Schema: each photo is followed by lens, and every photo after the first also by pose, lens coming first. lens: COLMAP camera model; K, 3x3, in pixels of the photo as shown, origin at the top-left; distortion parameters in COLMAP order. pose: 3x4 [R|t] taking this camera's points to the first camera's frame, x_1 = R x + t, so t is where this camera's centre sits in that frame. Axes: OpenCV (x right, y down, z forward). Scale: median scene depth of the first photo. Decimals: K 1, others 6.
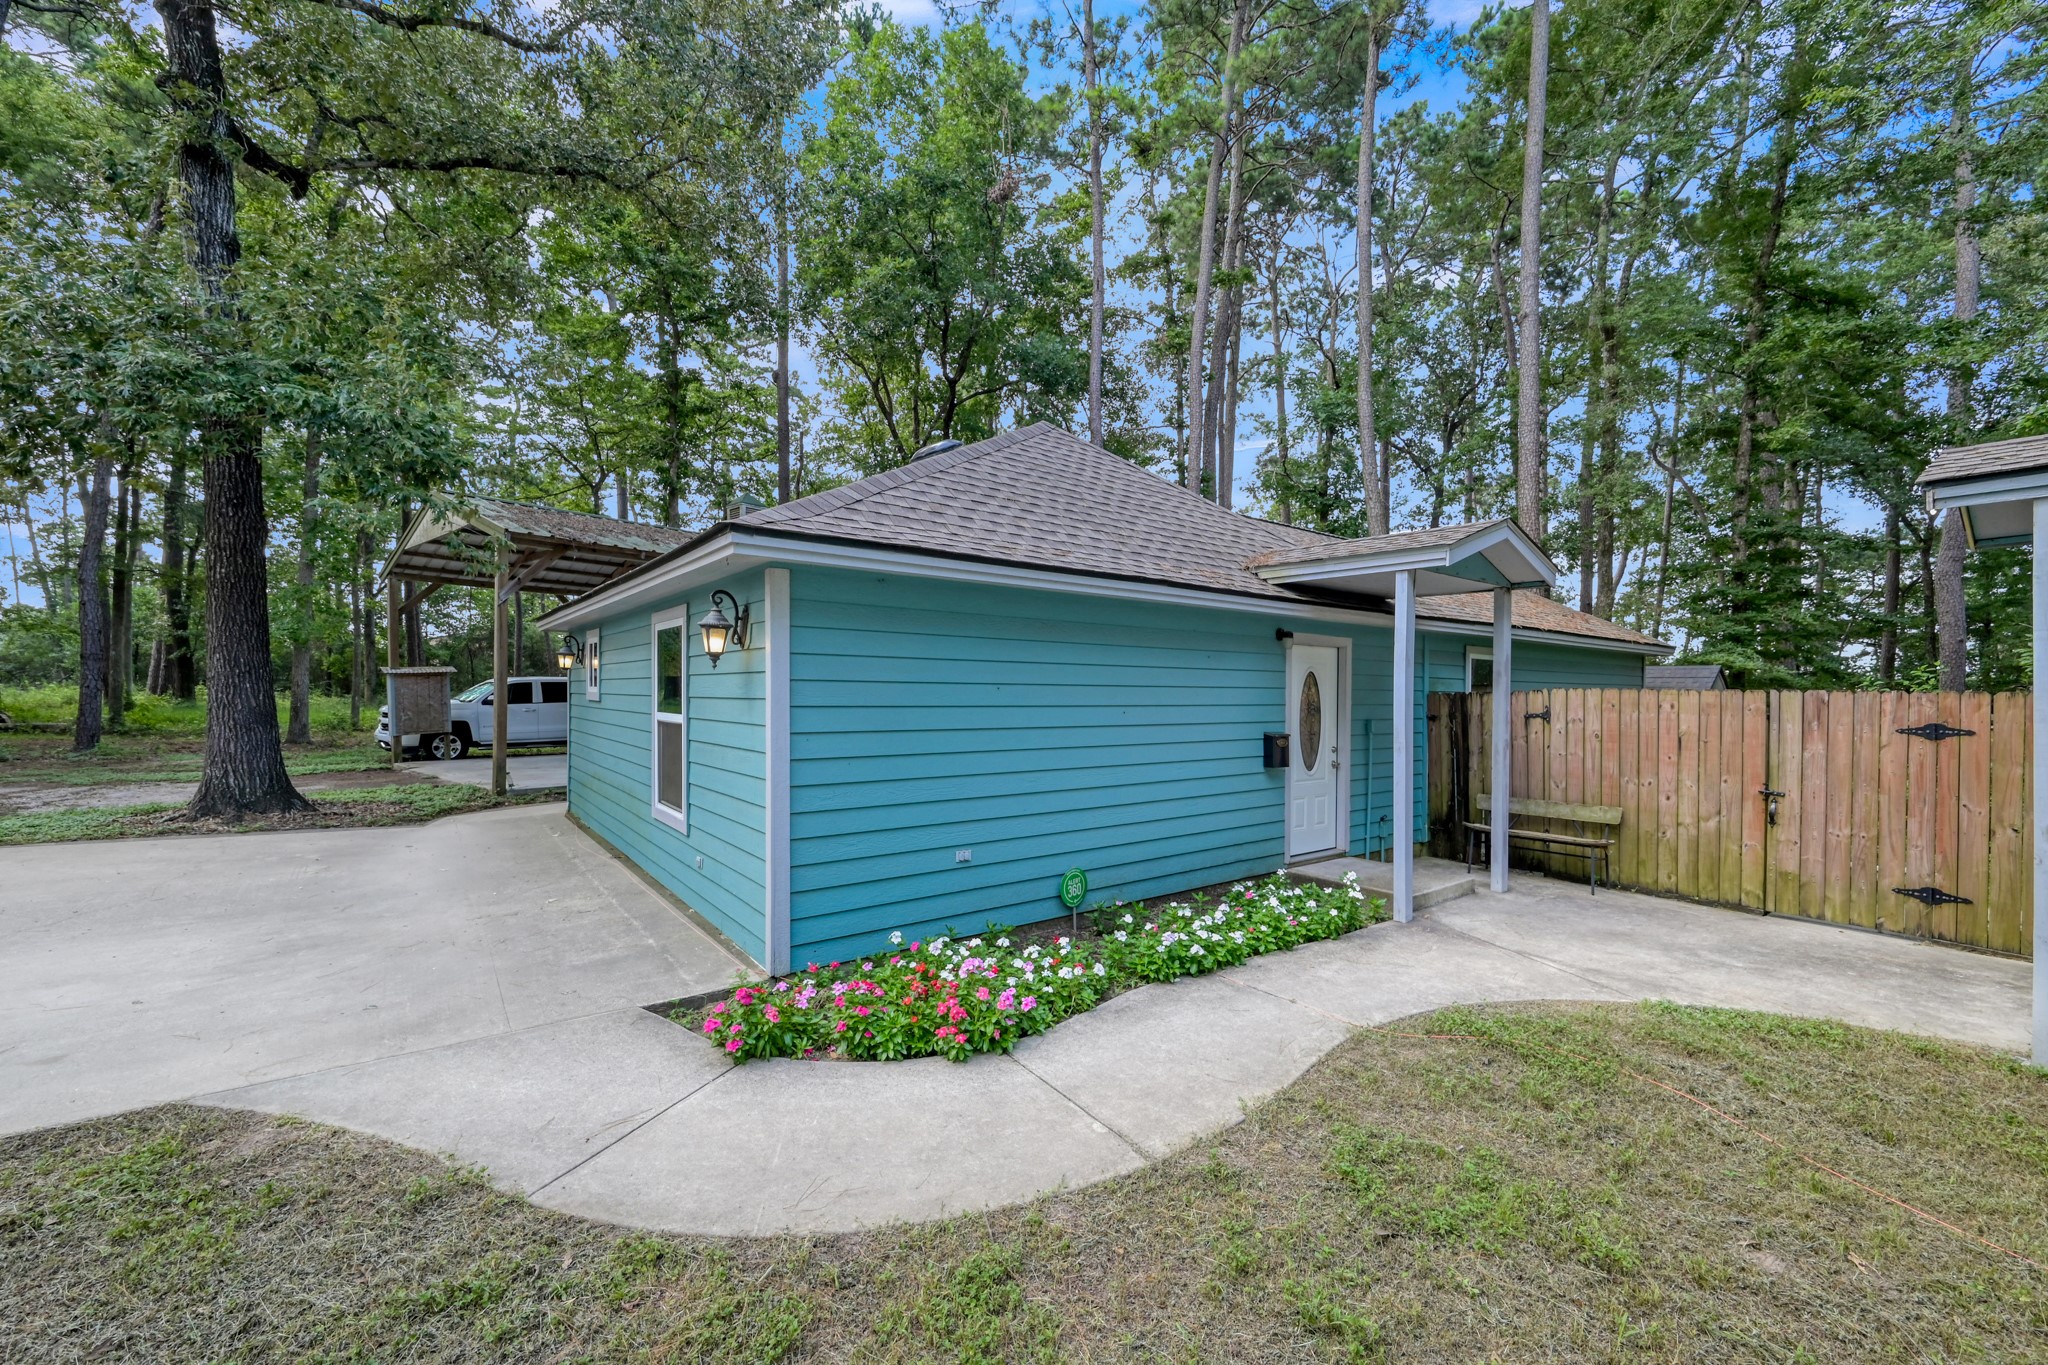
lens RADIAL K [[804.6, 0, 1017.7], [0, 804.6, 686.6], [0, 0, 1]] dist [0.000657, -0.000480]
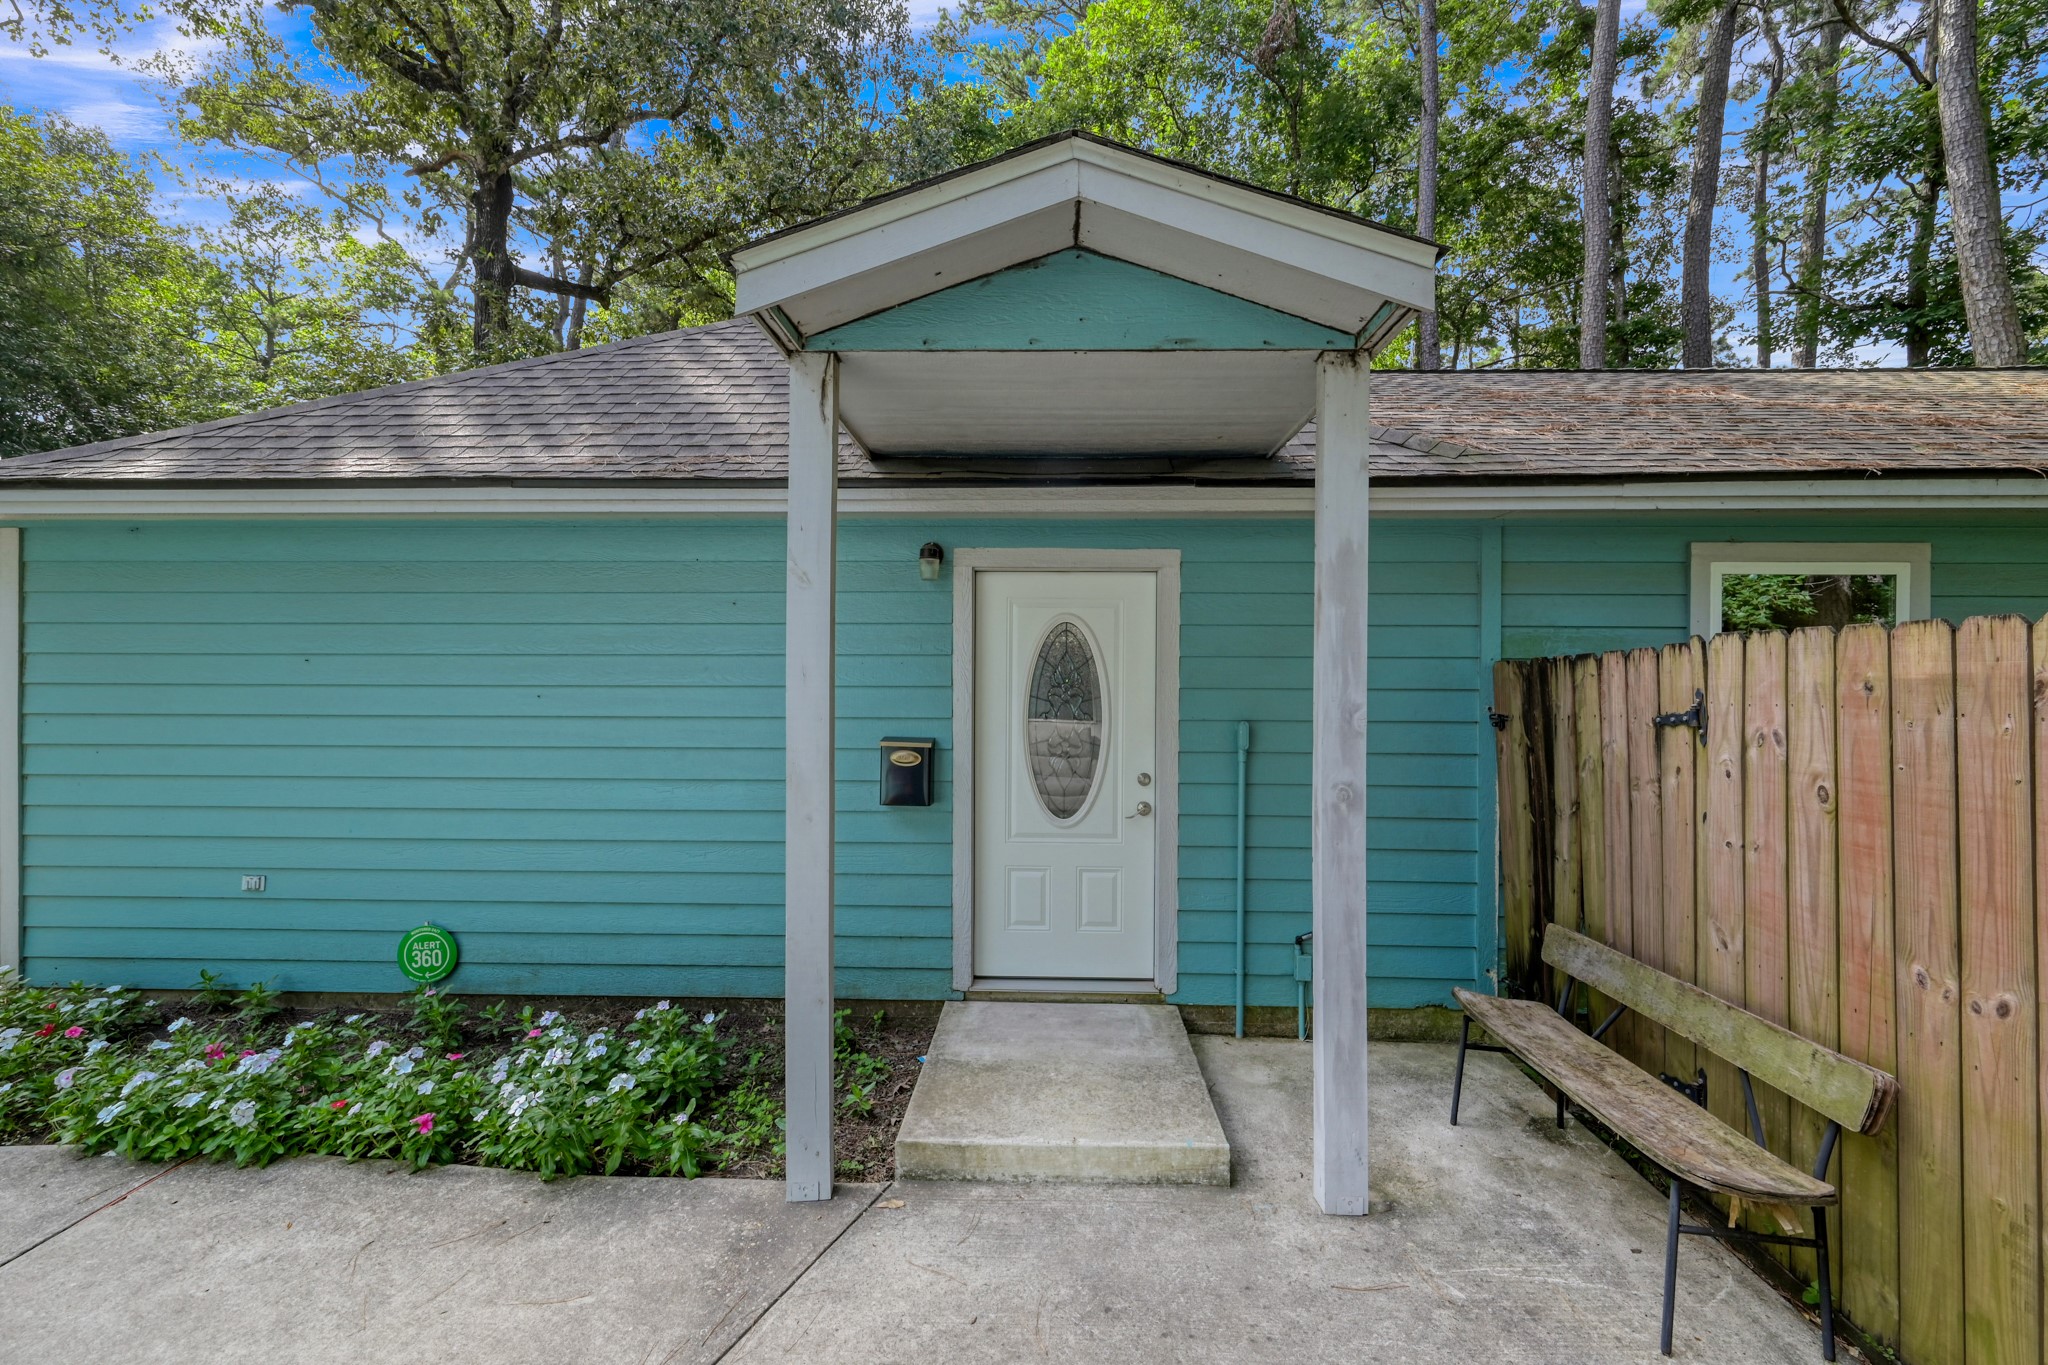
lens RADIAL K [[804.6, 0, 1024.7], [0, 804.6, 686.3], [0, 0, 1]] dist [0.000657, -0.000480]
pose [[0.794616, -0.002194, -0.607108, 0.794536], [0.001595, 0.999998, -0.001527, 0.028250], [0.607110, 0.000245, 0.794618, 0.718173]]
